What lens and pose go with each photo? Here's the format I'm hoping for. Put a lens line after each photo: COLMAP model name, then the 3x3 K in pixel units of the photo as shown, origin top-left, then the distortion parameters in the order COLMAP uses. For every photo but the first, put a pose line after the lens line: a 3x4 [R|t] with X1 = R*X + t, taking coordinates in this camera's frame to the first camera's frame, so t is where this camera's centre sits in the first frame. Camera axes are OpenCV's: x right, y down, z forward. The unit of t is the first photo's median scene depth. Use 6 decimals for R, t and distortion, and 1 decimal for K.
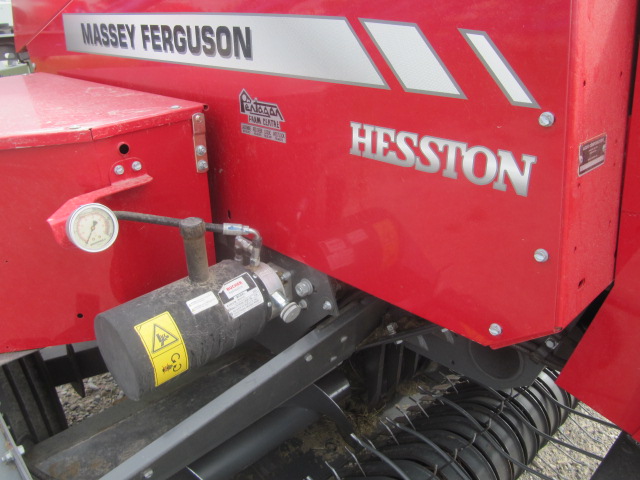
lens RADIAL K [[534.7, 0, 318.0], [0, 534.7, 239.1], [0, 0, 1]] dist [-0.034772, -0.000994]
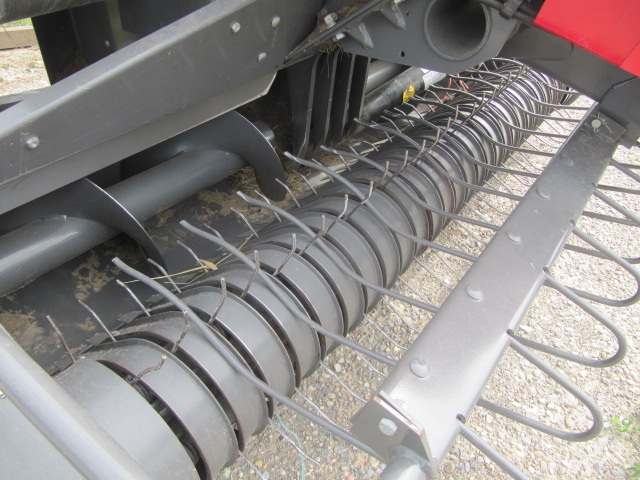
lens RADIAL K [[534.7, 0, 318.0], [0, 534.7, 239.1], [0, 0, 1]] dist [-0.034772, -0.000994]
pose [[0.981799, -0.050755, 0.183016, -0.075172], [0.009818, 0.975905, 0.217975, 0.482672], [-0.189669, -0.212211, 0.958641, 0.206333]]
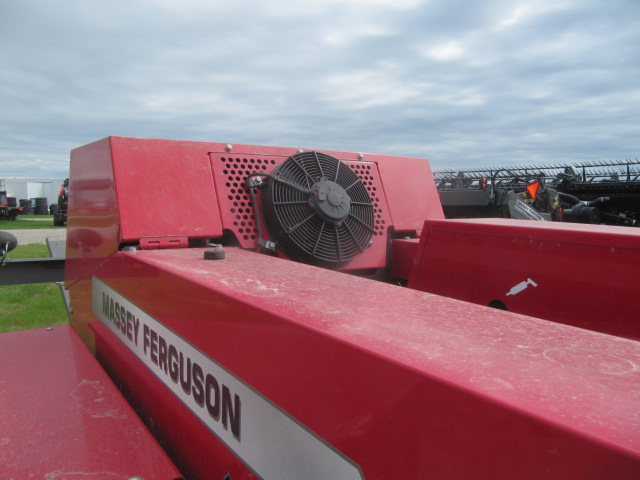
lens RADIAL K [[534.7, 0, 318.0], [0, 534.7, 239.1], [0, 0, 1]] dist [-0.034772, -0.000994]
pose [[0.982978, 0.049685, -0.176878, 0.091144], [-0.104985, 0.941977, -0.318837, -0.438848], [0.150774, 0.331980, 0.931159, 0.363484]]
